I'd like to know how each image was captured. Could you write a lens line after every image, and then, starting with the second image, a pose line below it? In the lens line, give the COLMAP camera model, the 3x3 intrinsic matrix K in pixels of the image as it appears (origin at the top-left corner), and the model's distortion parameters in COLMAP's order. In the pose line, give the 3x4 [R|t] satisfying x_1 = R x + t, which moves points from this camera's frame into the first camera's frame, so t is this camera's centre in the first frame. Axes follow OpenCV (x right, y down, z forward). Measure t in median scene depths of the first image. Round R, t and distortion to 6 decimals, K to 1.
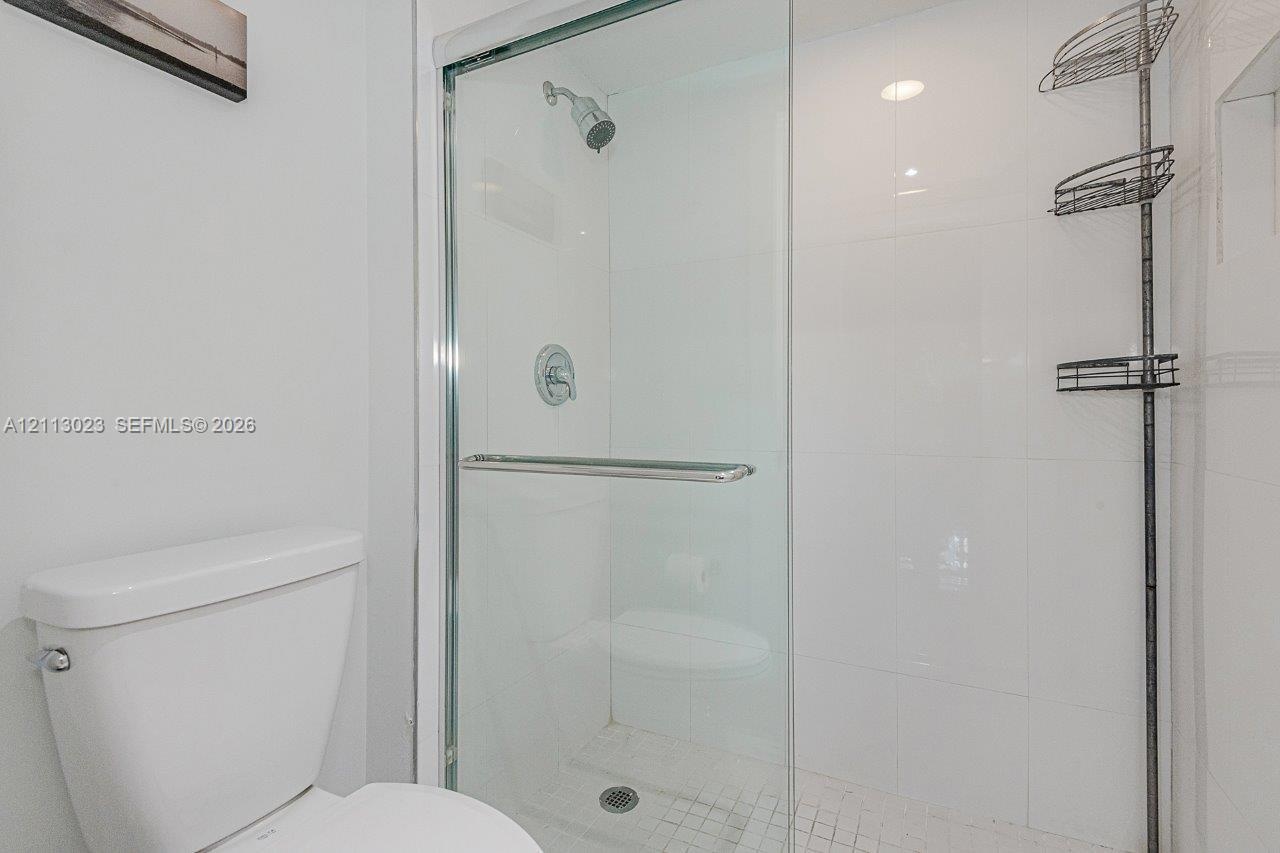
lens RADIAL K [[582.3, 0, 640.0], [0, 582.3, 426.5], [0, 0, 1]] dist [0.001688, -0.000507]
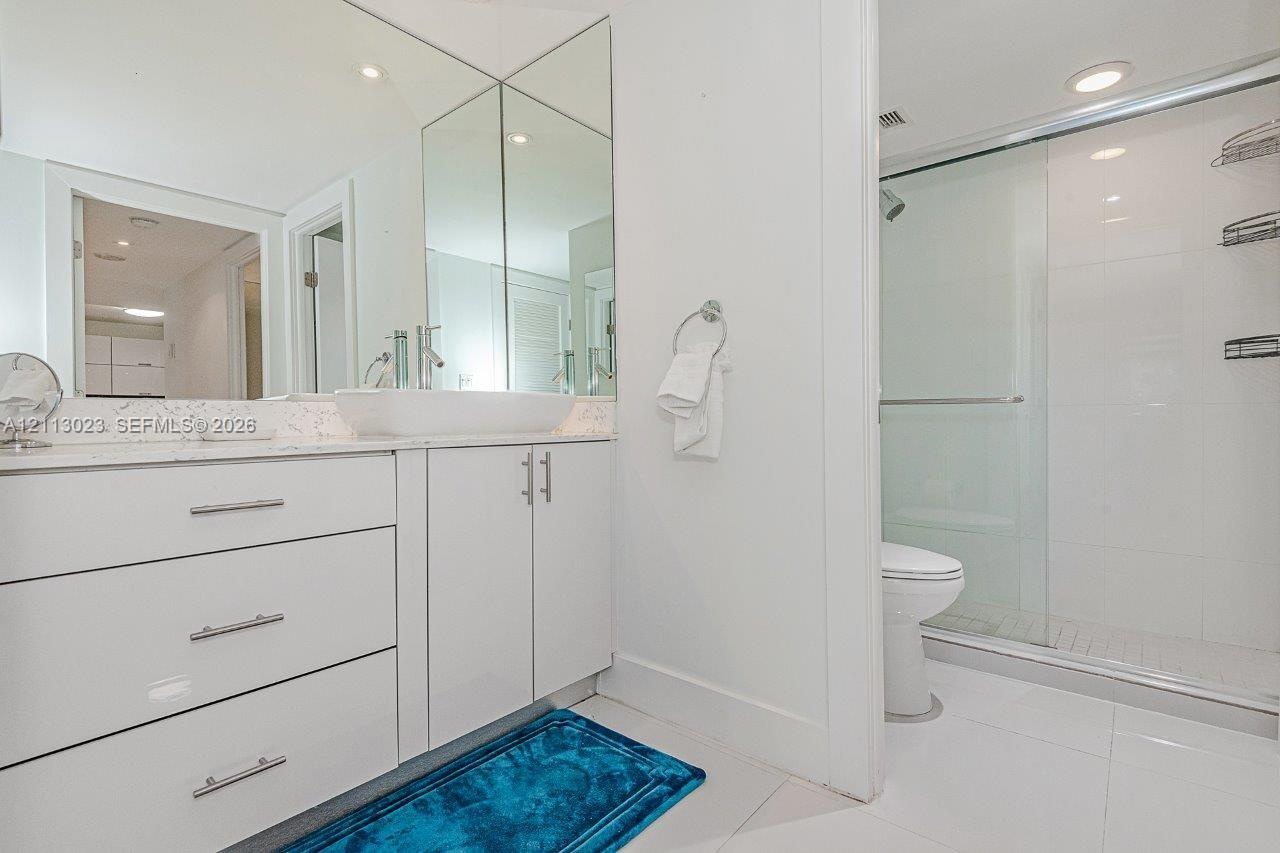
lens RADIAL K [[582.3, 0, 640.0], [0, 582.3, 426.5], [0, 0, 1]] dist [0.001688, -0.000507]
pose [[0.972346, -0.002592, -0.233533, -0.442911], [0.005348, 0.999923, 0.011170, 0.094479], [0.233486, -0.012110, 0.972285, -0.886559]]
